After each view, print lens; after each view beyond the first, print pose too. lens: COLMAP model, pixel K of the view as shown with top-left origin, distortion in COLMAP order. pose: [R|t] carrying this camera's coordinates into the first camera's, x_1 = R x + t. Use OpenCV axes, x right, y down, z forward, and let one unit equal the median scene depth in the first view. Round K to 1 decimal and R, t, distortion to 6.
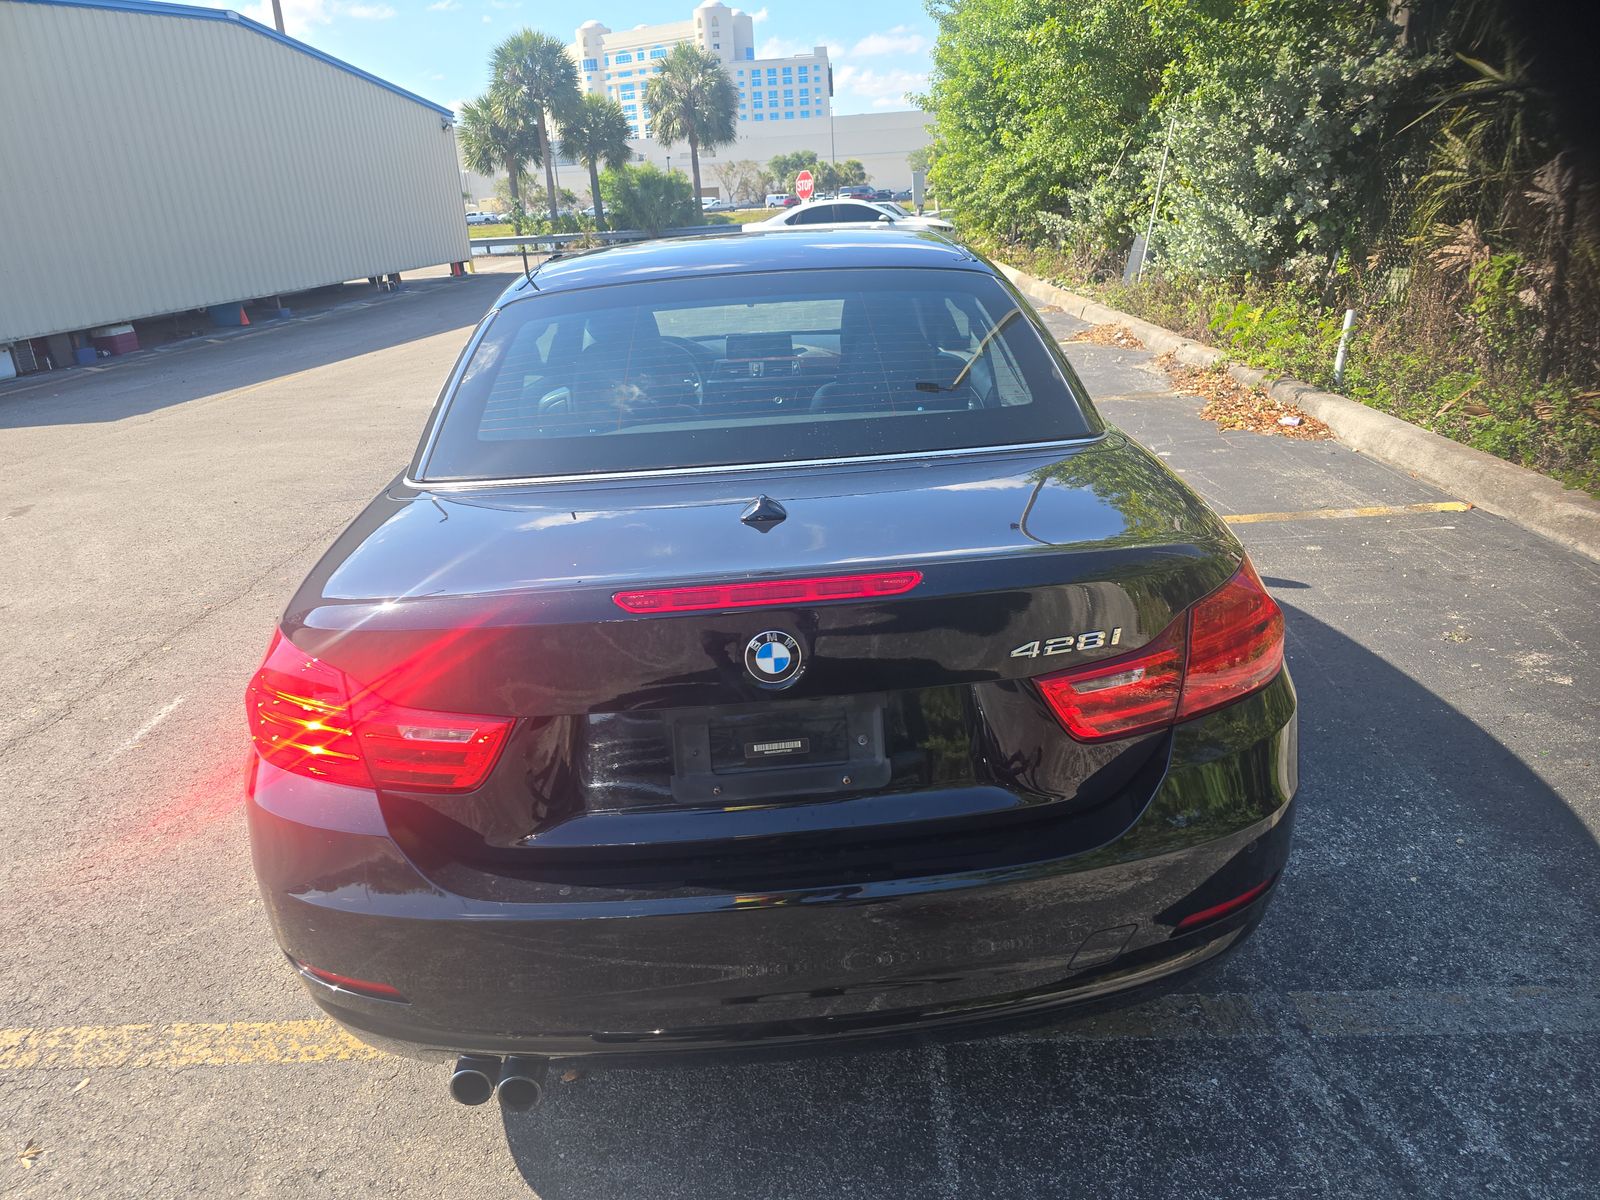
lens RADIAL K [[1107.5, 0, 800.0], [0, 1107.5, 600.0], [0, 0, 1]] dist [0.035289, -0.048336]
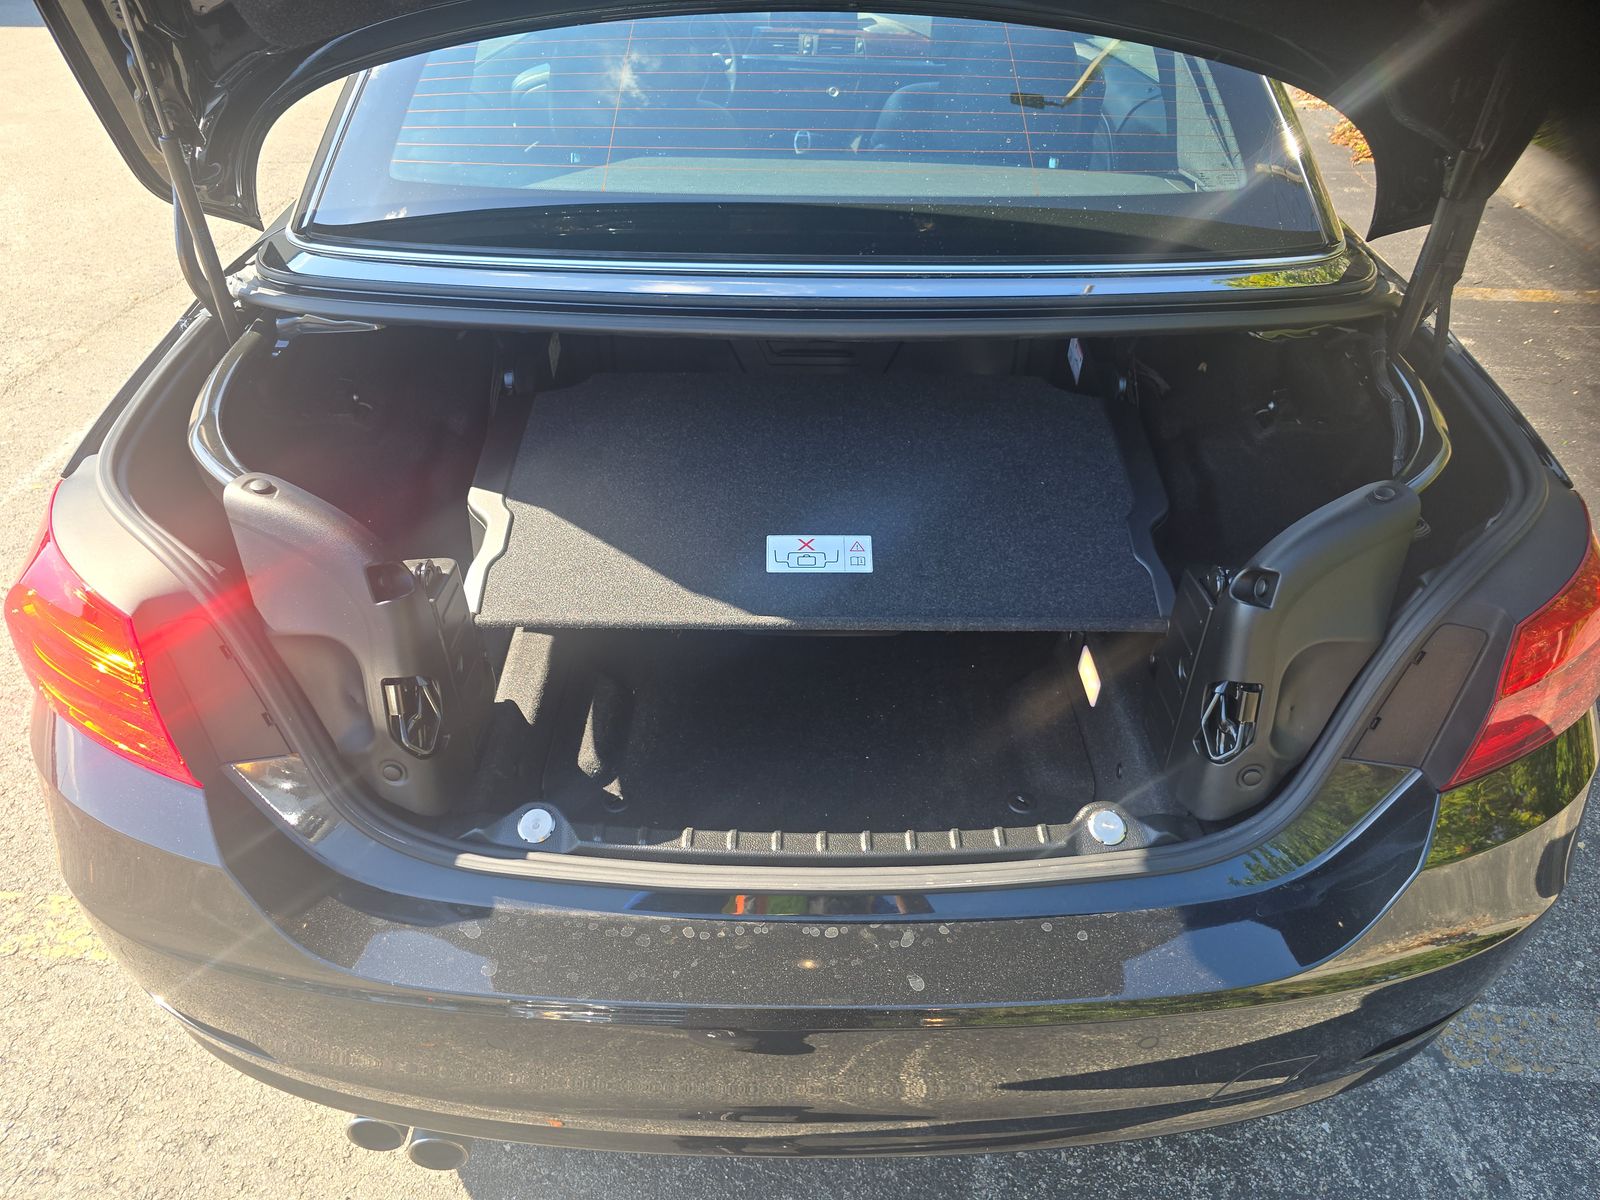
lens RADIAL K [[1094.0, 0, 804.6], [0, 1094.0, 598.7], [0, 0, 1]] dist [-0.003343, -0.003288]
pose [[0.996700, 0.080587, 0.009781, -0.037447], [-0.079996, 0.954555, 0.287097, -0.121152], [0.013800, -0.286932, 0.957852, 0.346774]]
